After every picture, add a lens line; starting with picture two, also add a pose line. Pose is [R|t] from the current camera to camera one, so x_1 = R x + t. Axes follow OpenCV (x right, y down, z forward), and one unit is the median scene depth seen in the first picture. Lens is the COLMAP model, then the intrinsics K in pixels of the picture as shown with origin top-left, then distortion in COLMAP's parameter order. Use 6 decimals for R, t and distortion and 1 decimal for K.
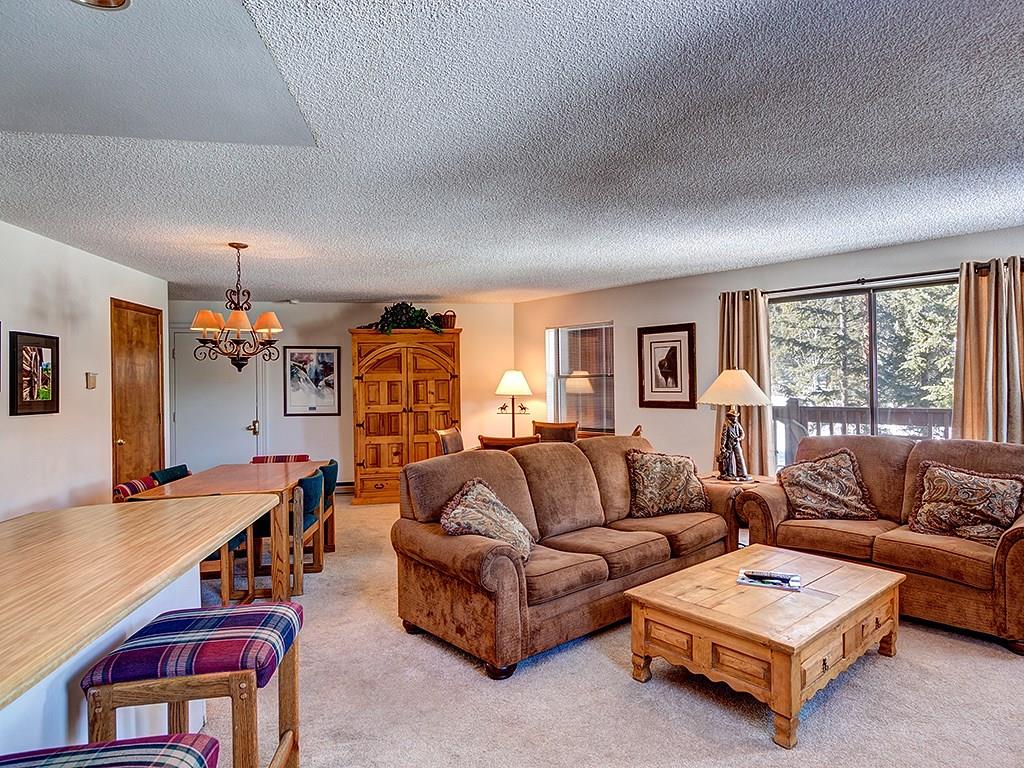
lens RADIAL K [[641.0, 0, 555.7], [0, 641.0, 381.6], [0, 0, 1]] dist [0.007679, 0.001427]
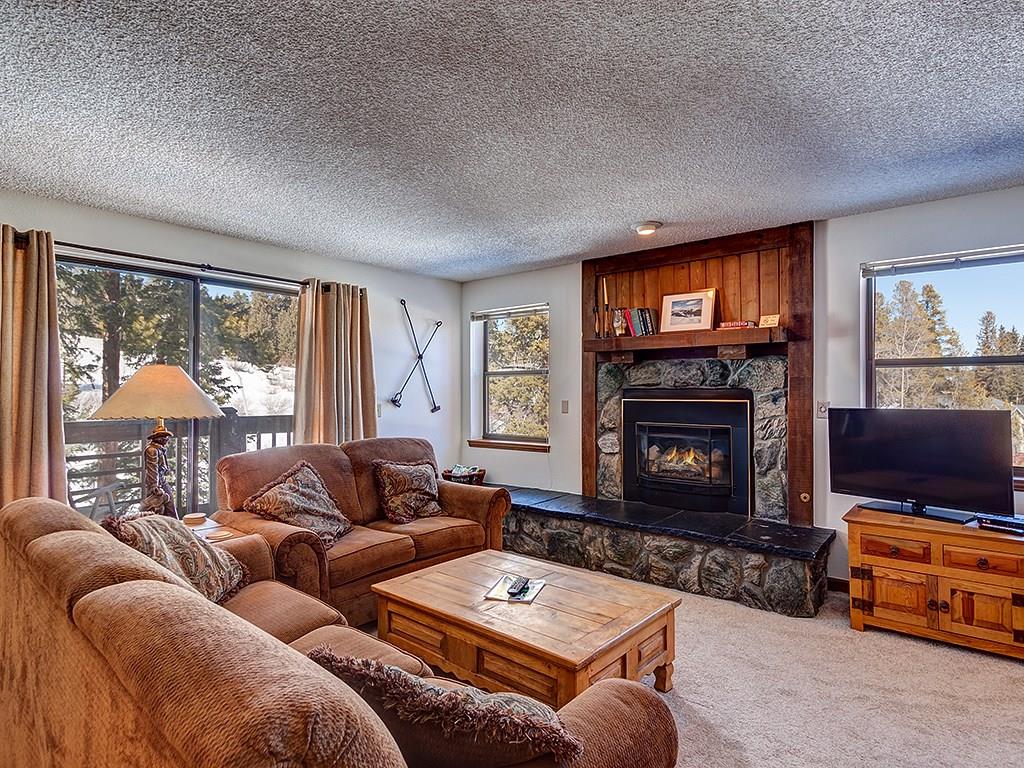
lens RADIAL K [[559.1, 0, 547.1], [0, 559.1, 382.6], [0, 0, 1]] dist [0.022127, -0.000207]
pose [[-0.122637, 0.025396, 0.992127, -0.337938], [0.000944, 0.999675, -0.025472, 0.017897], [-0.992451, -0.002187, -0.122621, 0.740380]]
